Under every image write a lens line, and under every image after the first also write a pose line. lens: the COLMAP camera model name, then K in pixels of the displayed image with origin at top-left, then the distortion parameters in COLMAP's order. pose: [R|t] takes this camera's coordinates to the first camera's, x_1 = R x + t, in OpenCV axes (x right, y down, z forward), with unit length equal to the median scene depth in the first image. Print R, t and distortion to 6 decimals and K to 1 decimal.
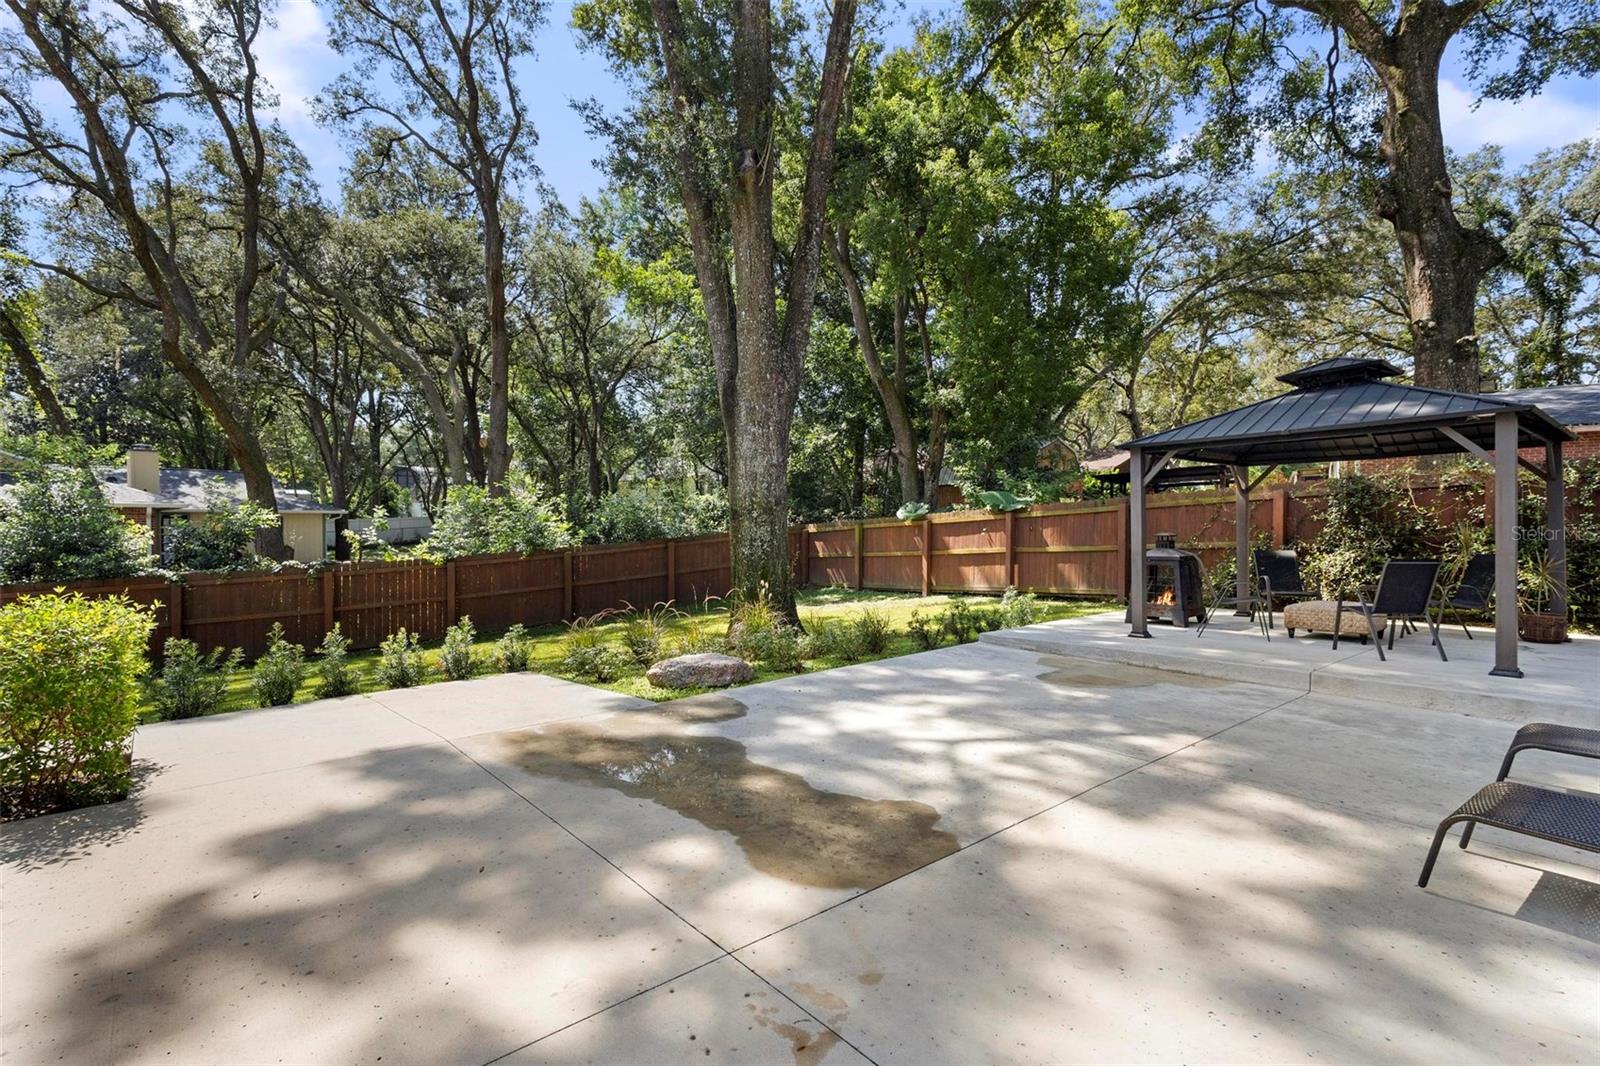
lens RADIAL K [[732.3, 0, 798.6], [0, 732.3, 530.3], [0, 0, 1]] dist [0.014626, -0.005311]
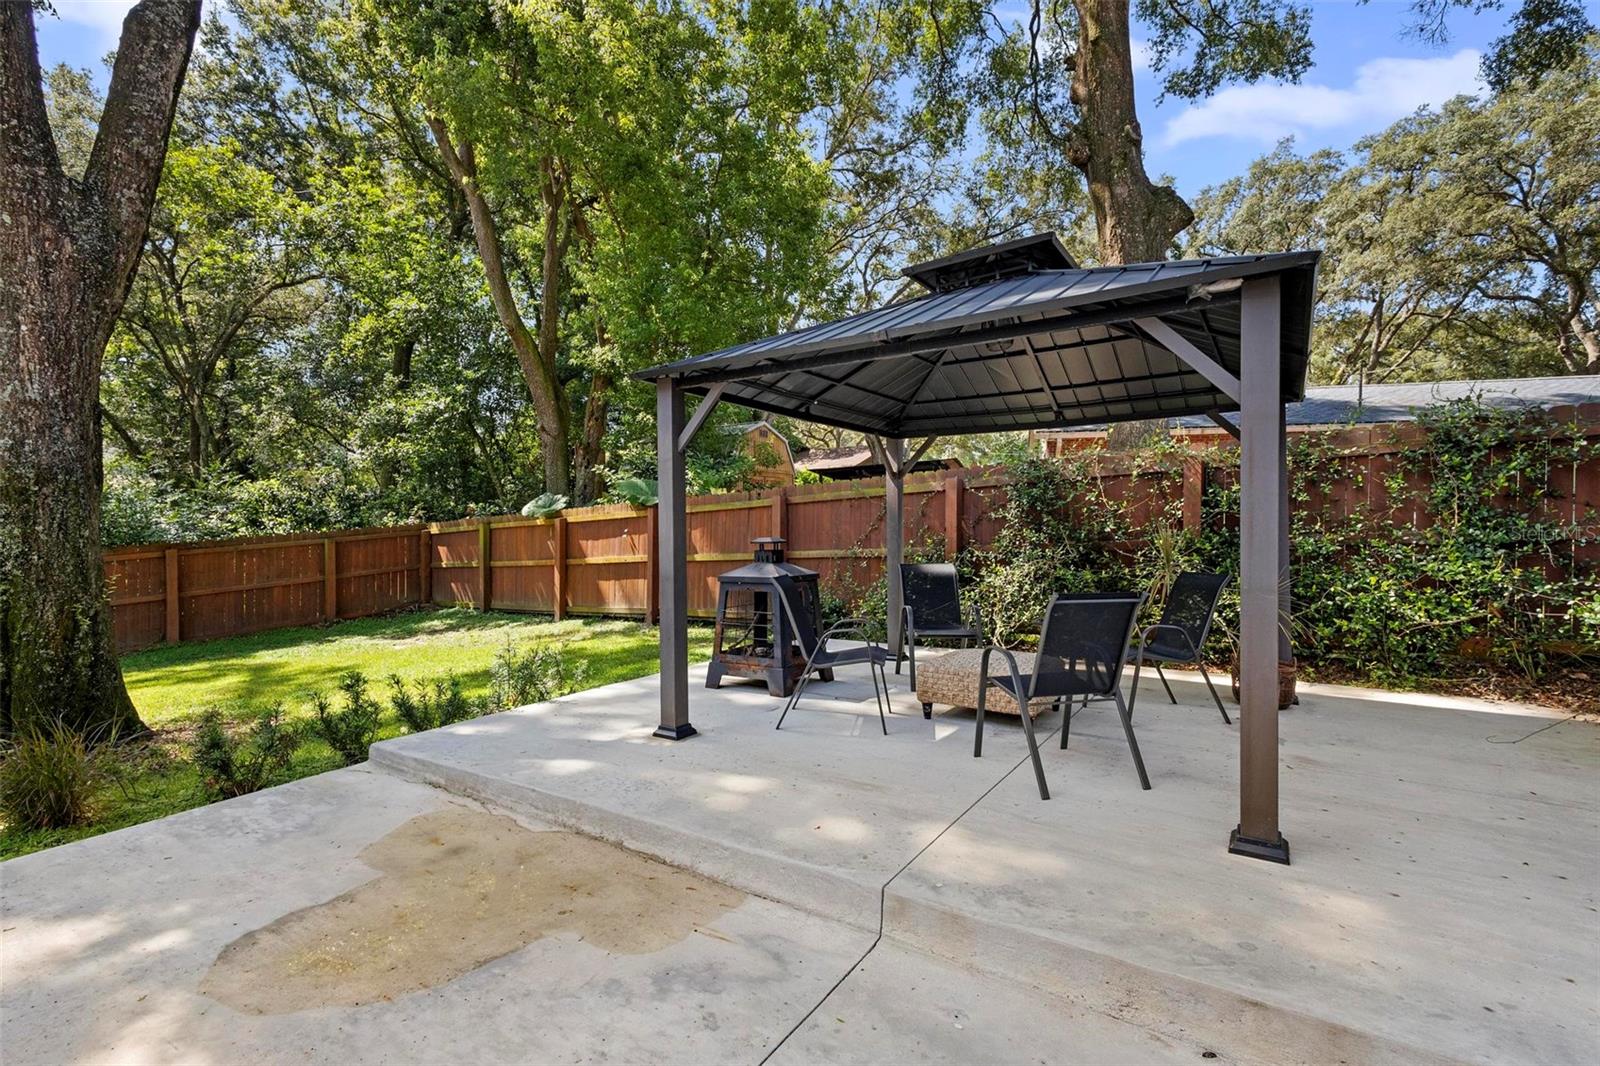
lens RADIAL K [[732.3, 0, 794.7], [0, 732.3, 527.4], [0, 0, 1]] dist [0.014626, -0.005311]
pose [[0.958241, 0.001312, 0.285958, 0.190748], [-0.000455, 0.999995, -0.003062, -0.002019], [-0.285960, 0.002804, 0.958237, 0.223724]]
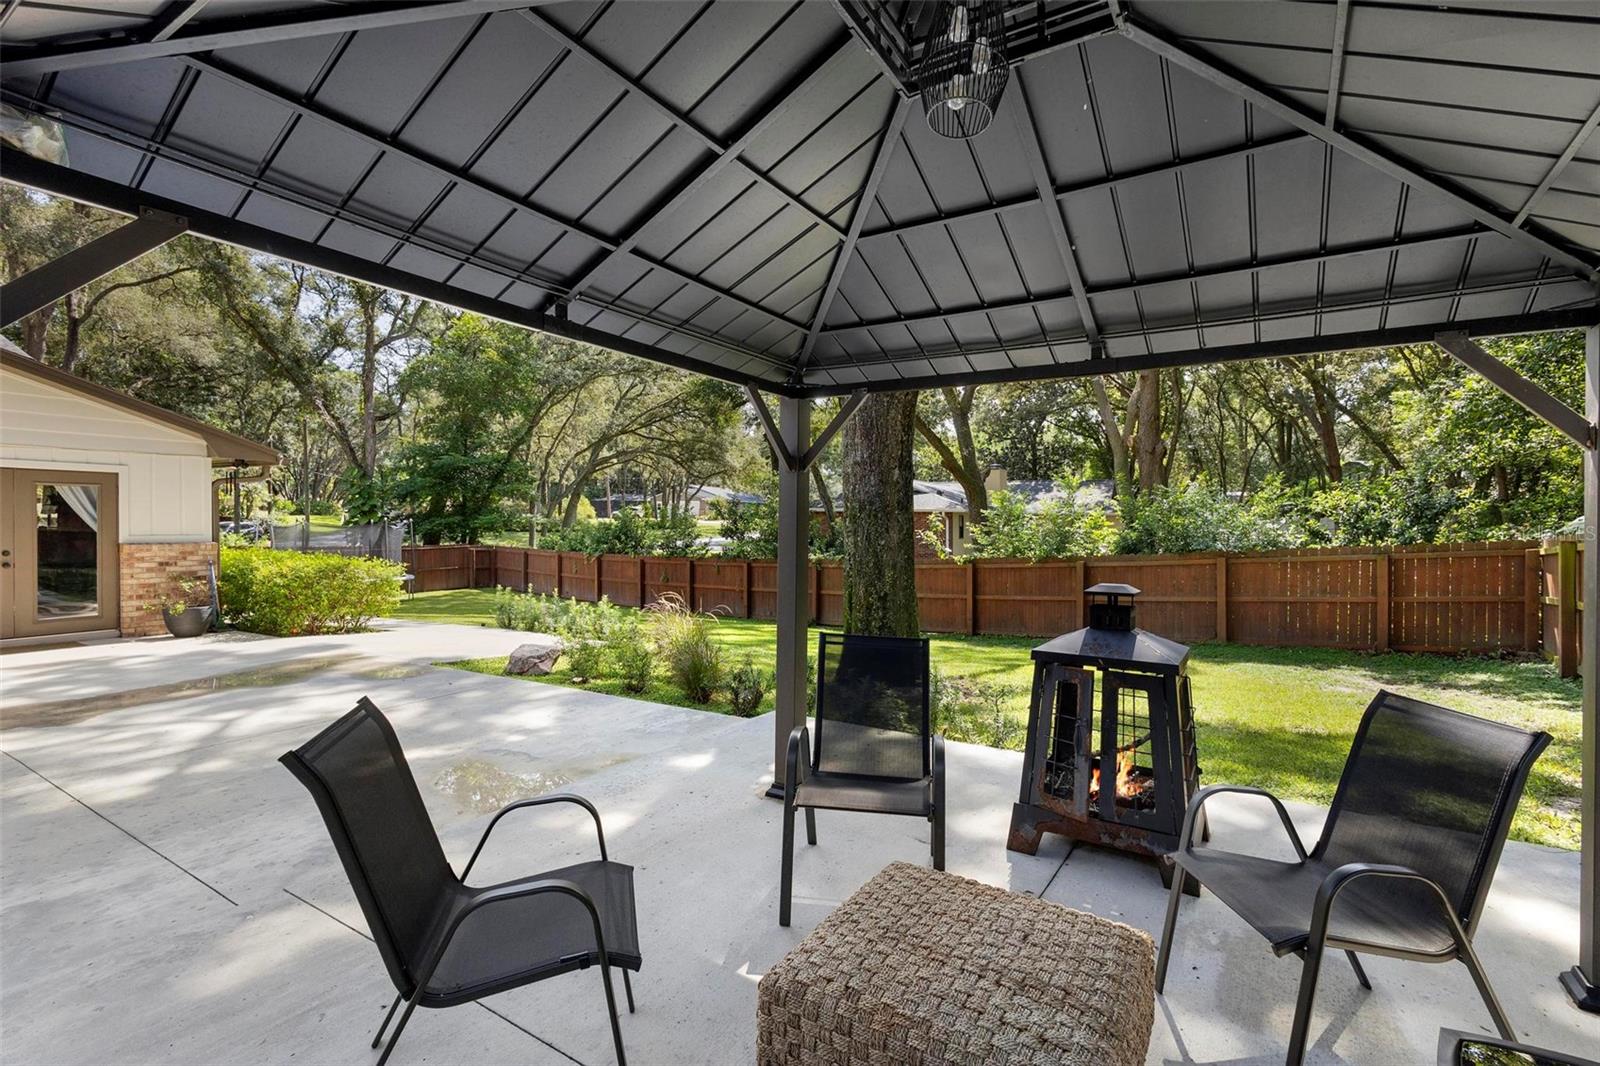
lens RADIAL K [[732.3, 0, 807.6], [0, 732.3, 528.6], [0, 0, 1]] dist [0.014626, -0.005311]
pose [[0.301910, 0.018586, -0.953155, 0.446489], [-0.021020, 0.999697, 0.012836, -0.015168], [0.953105, 0.016160, 0.302209, 0.425427]]
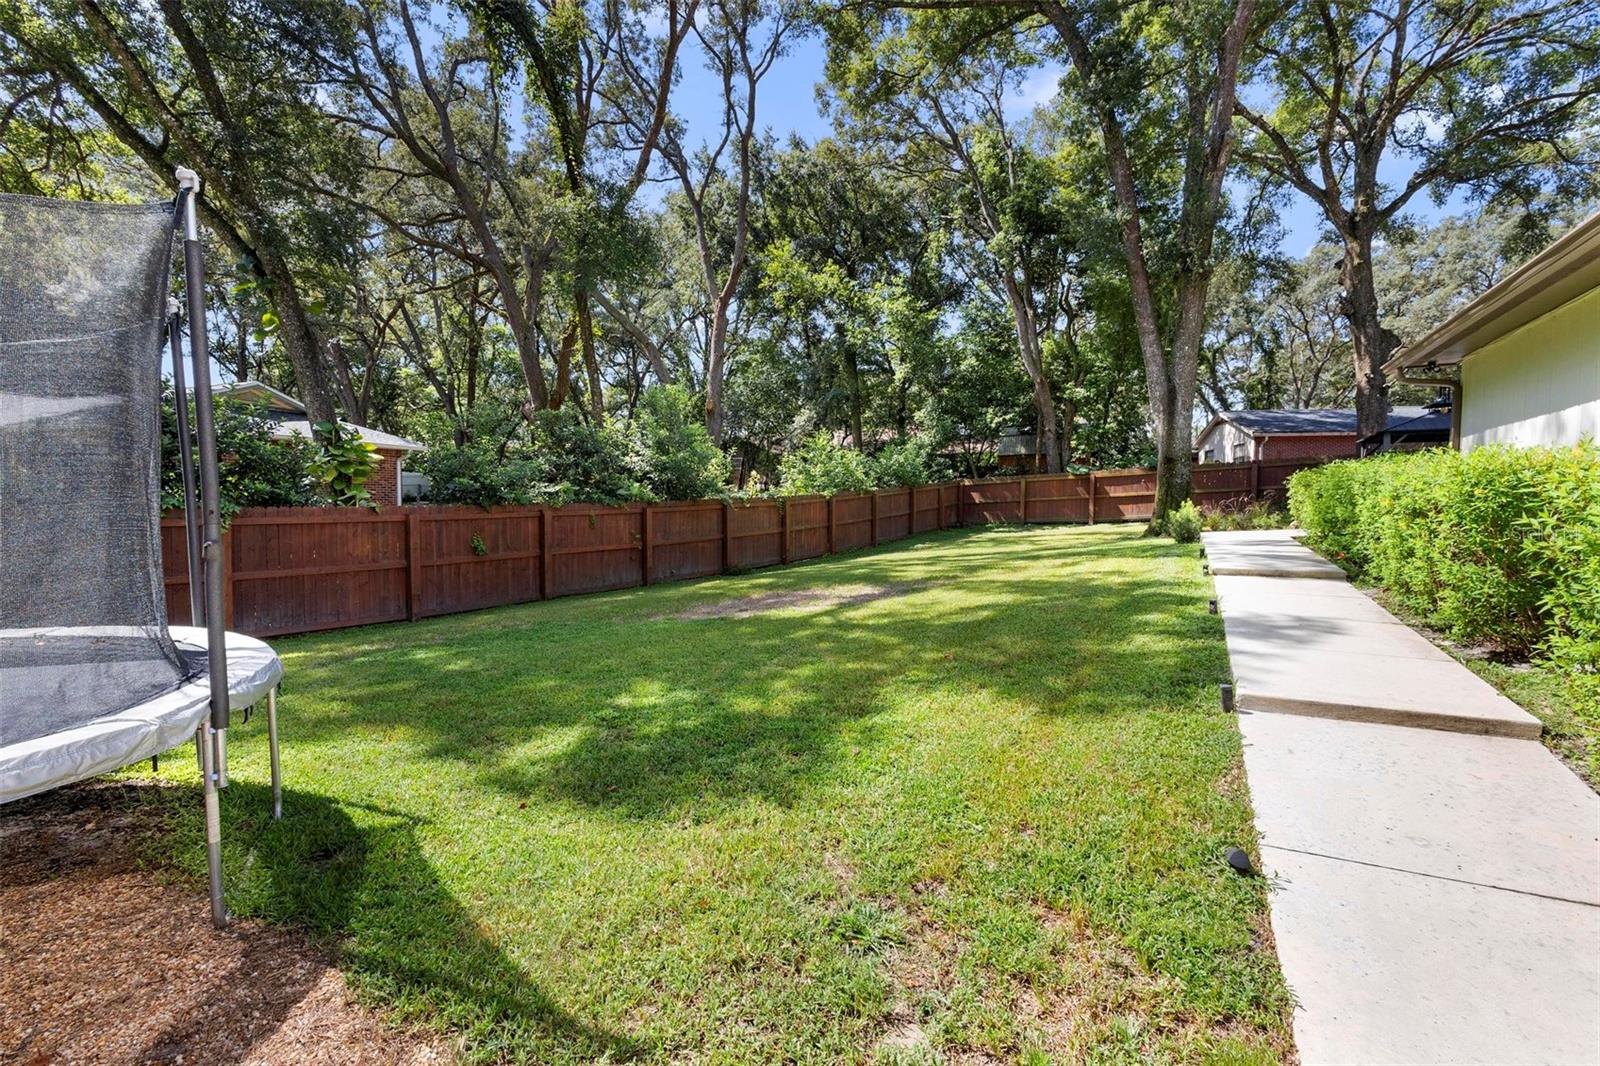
lens RADIAL K [[732.3, 0, 800.3], [0, 732.3, 540.8], [0, 0, 1]] dist [0.014626, -0.005311]
pose [[0.927962, -0.008549, 0.372577, -0.959488], [-0.006854, 0.999176, 0.039997, 0.065828], [-0.372612, -0.039669, 0.927139, -0.195158]]
